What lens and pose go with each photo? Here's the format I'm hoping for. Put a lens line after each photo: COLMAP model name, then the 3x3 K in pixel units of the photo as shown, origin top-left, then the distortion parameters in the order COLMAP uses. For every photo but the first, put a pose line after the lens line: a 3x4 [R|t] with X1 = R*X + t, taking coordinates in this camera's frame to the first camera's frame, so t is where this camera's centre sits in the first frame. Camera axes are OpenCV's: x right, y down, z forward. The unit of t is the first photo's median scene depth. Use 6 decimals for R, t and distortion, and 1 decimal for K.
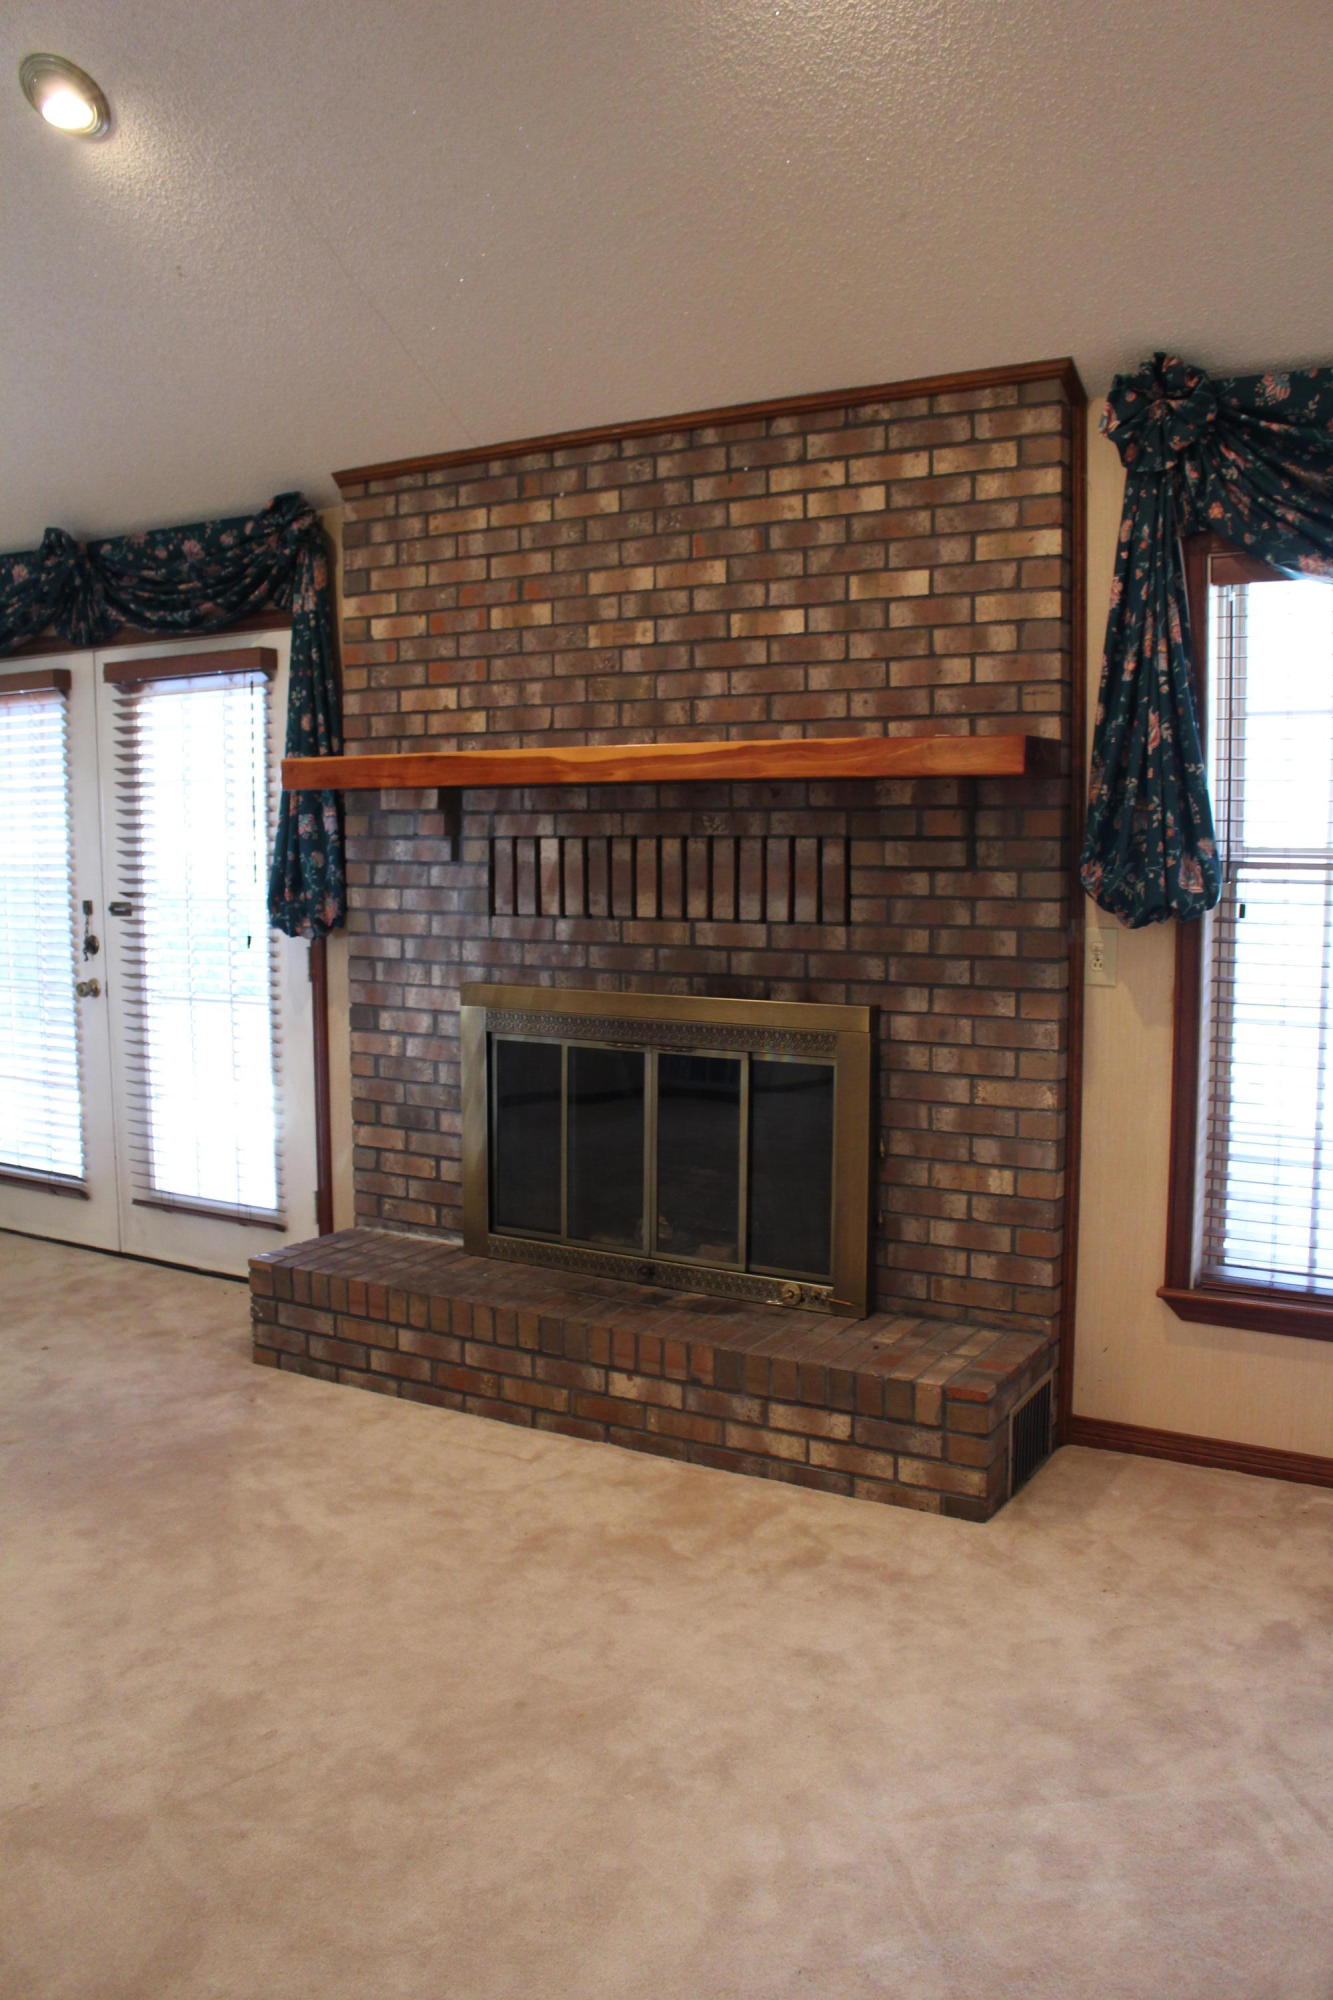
lens RADIAL K [[1642.4, 0, 662.5], [0, 1642.4, 986.5], [0, 0, 1]] dist [-0.153783, 0.122964]
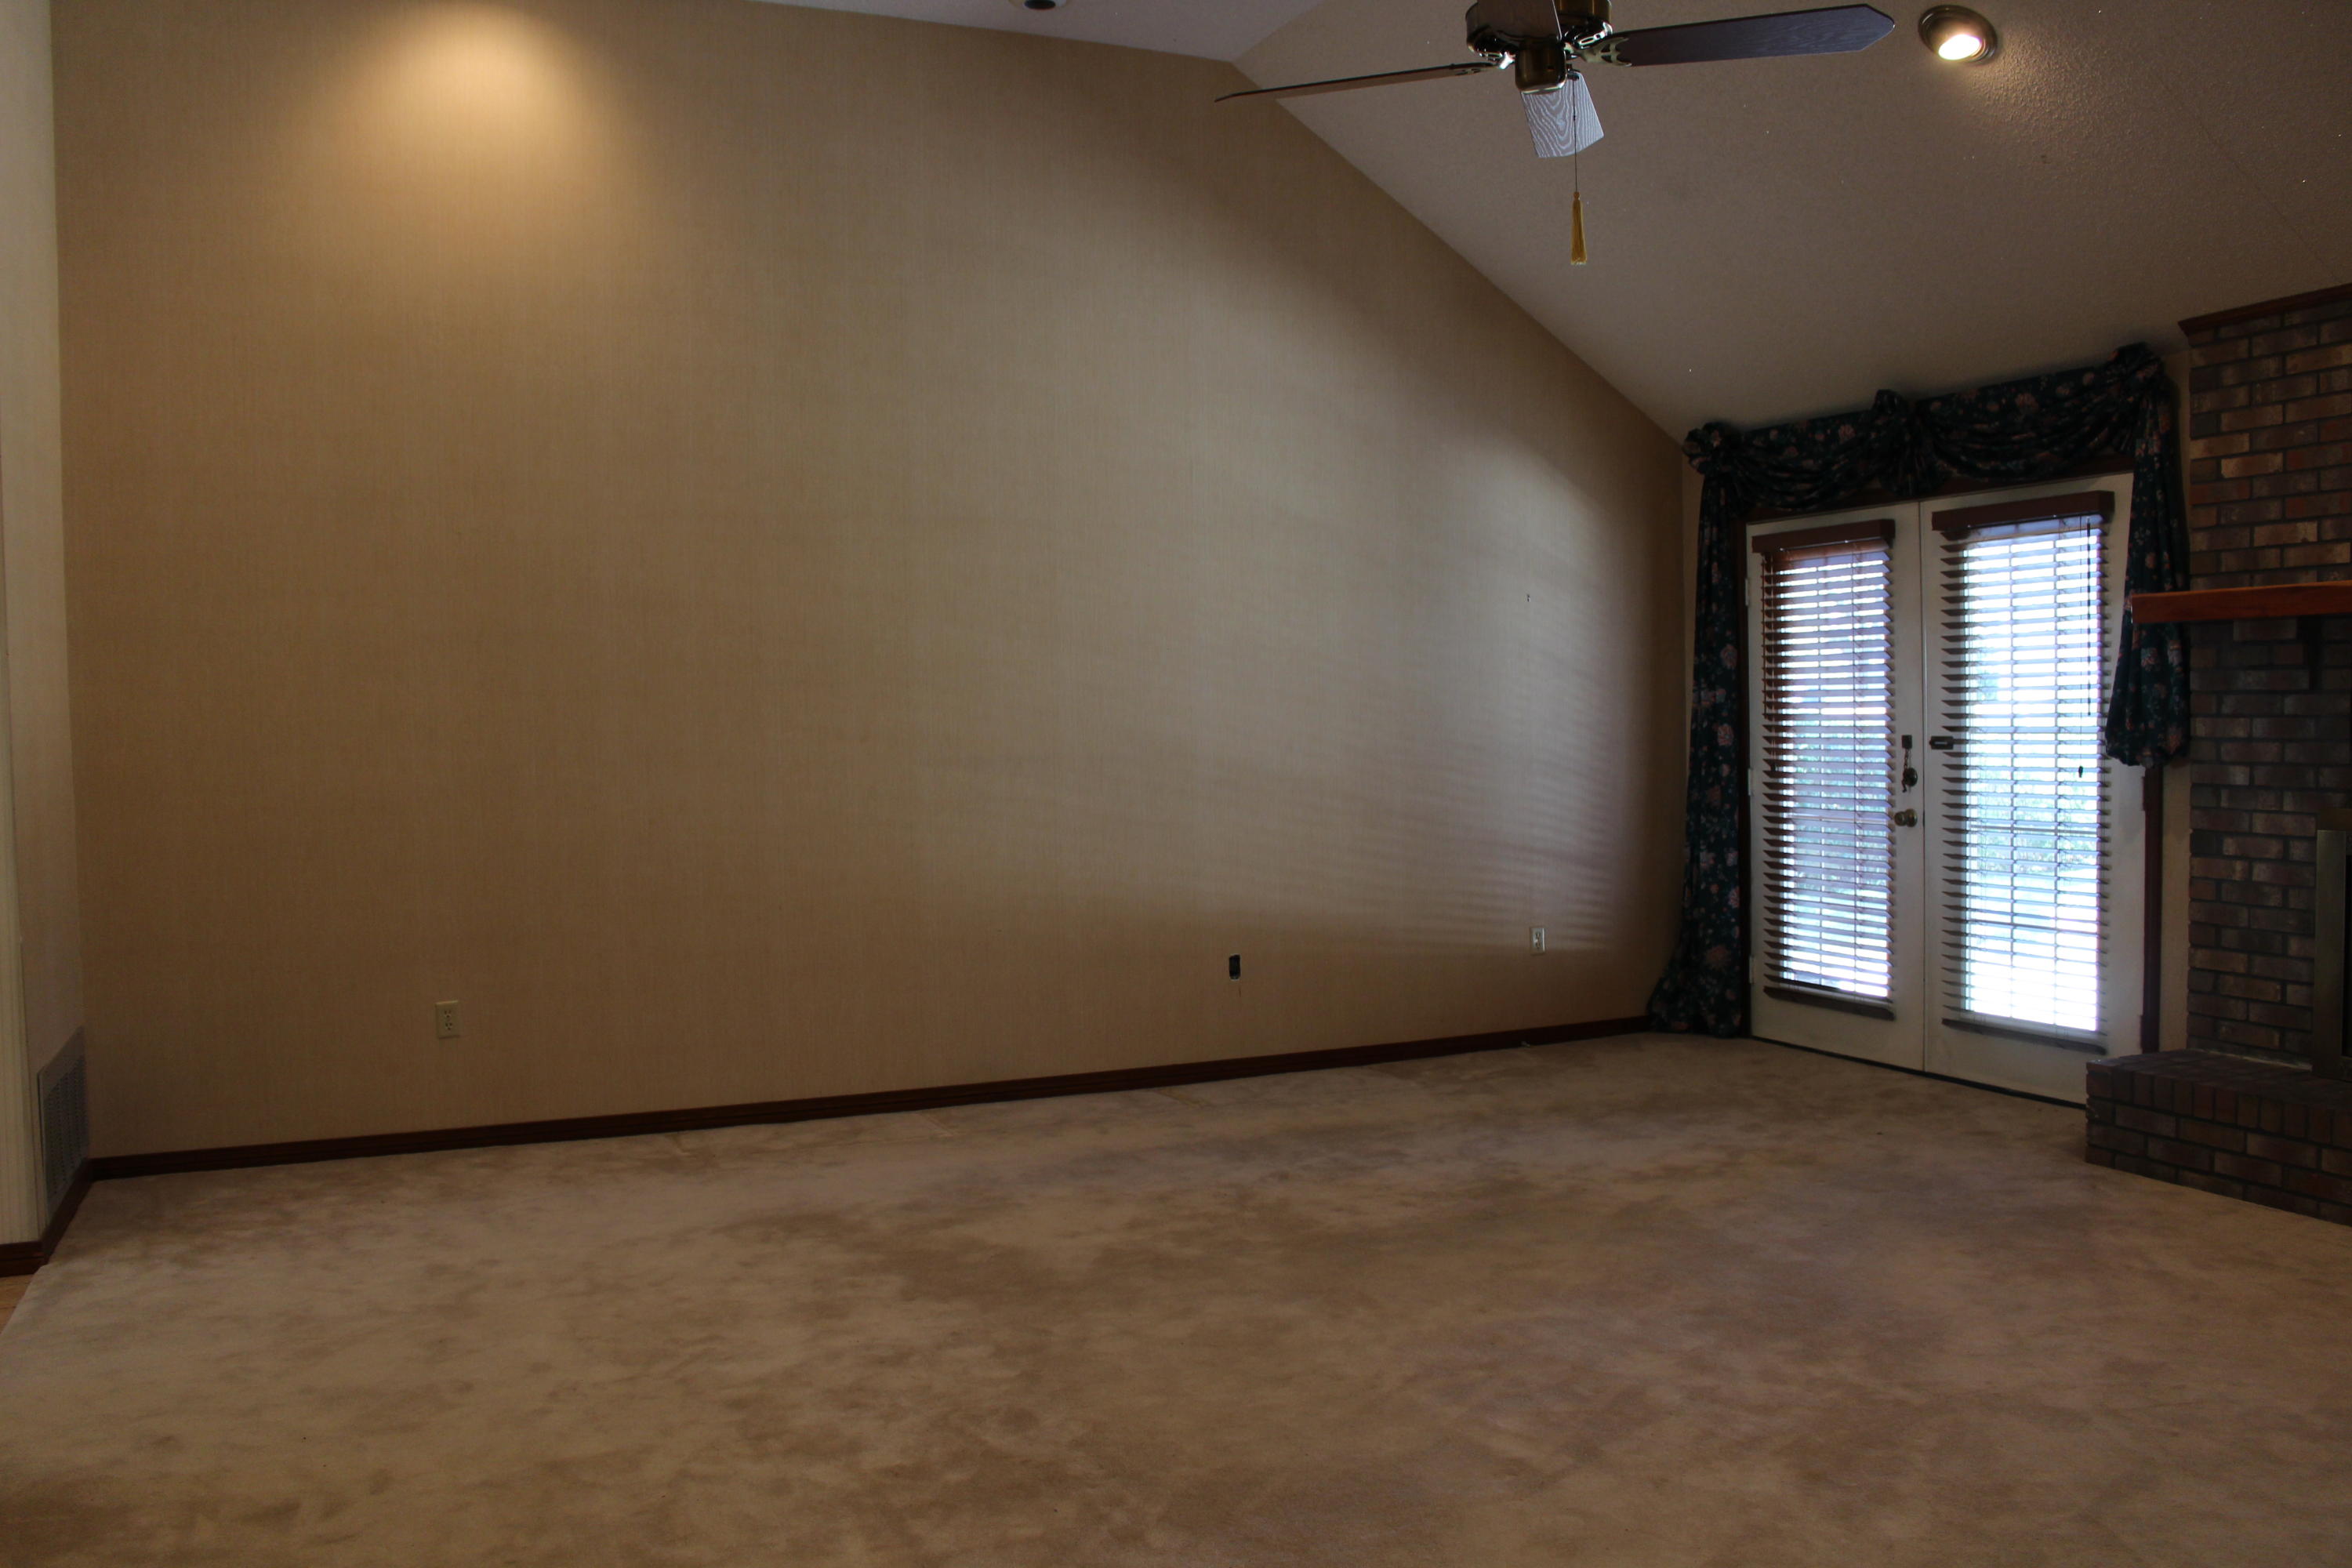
lens RADIAL K [[1931.5, 0, 1165.9], [0, 1931.5, 788.4], [0, 0, 1]] dist [-0.153783, 0.122964]
pose [[0.815831, 0.014923, -0.578098, -0.045190], [-0.044819, 0.998292, -0.037480, 0.066947], [0.576551, 0.056487, 0.815106, -0.392002]]
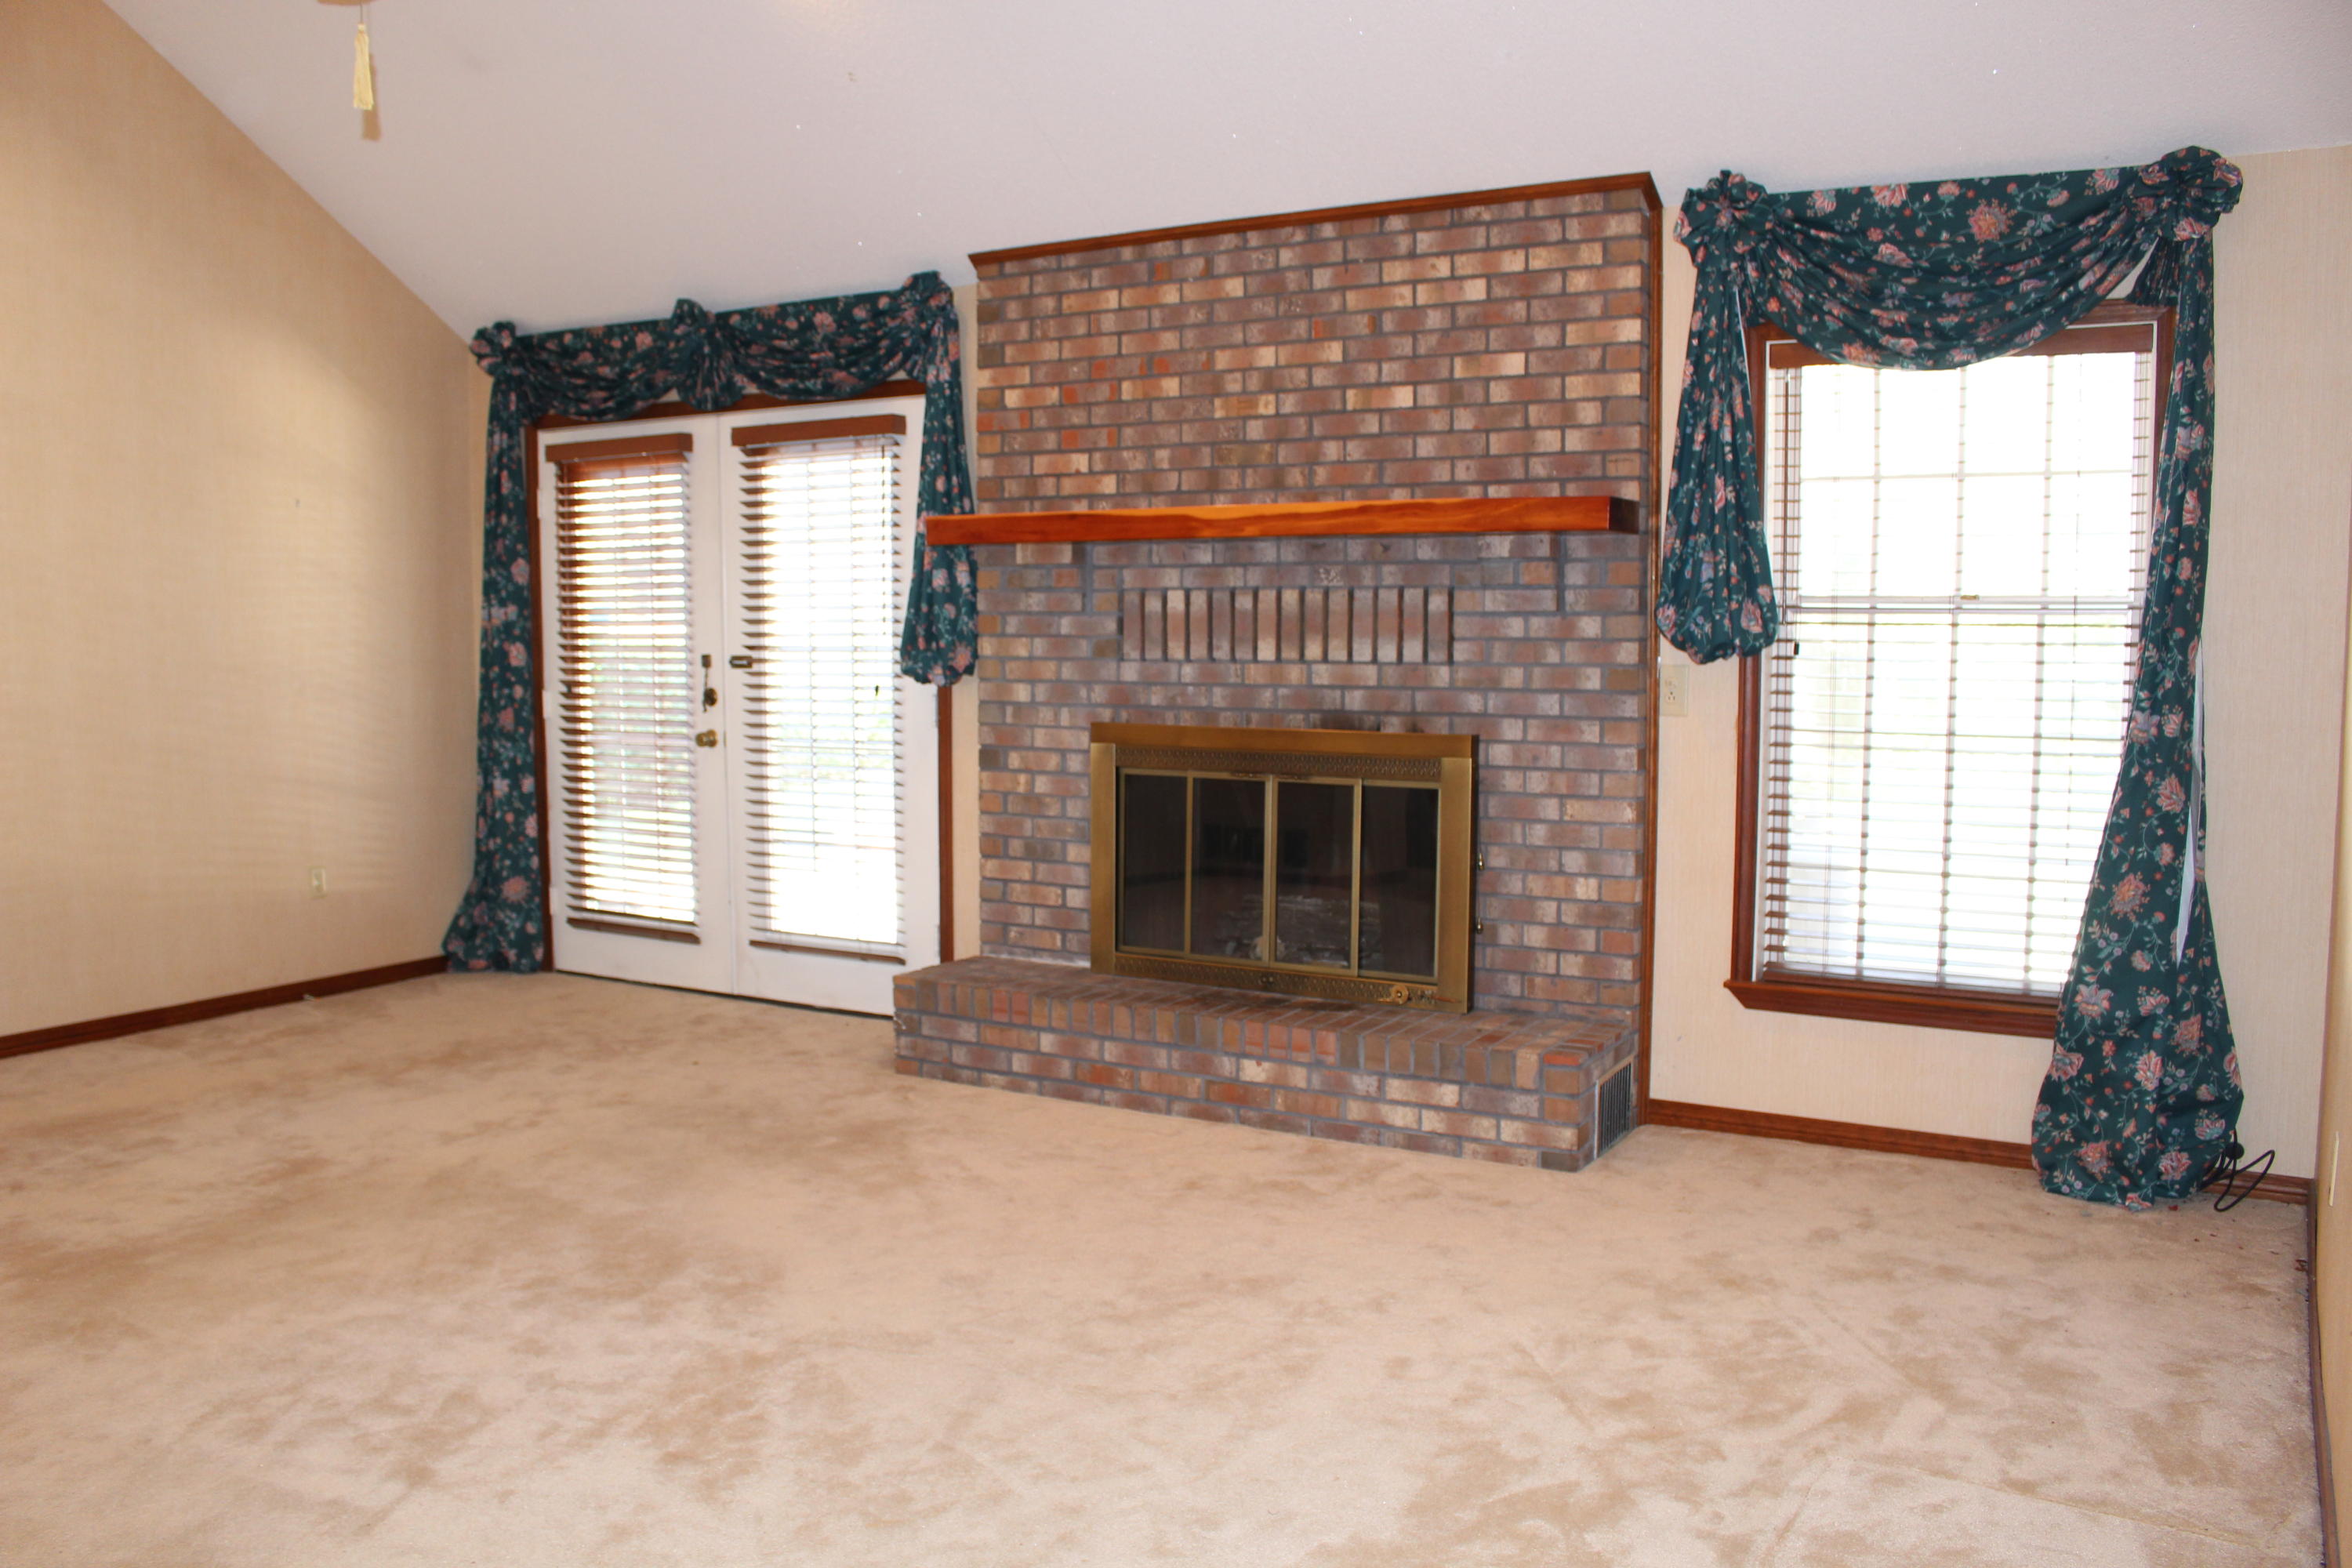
lens RADIAL K [[1931.5, 0, 1154.5], [0, 1931.5, 792.8], [0, 0, 1]] dist [-0.153783, 0.122964]
pose [[0.999987, 0.004460, -0.002301, -0.084579], [-0.004480, 0.999953, -0.008547, 0.060635], [0.002263, 0.008557, 0.999961, -0.314320]]
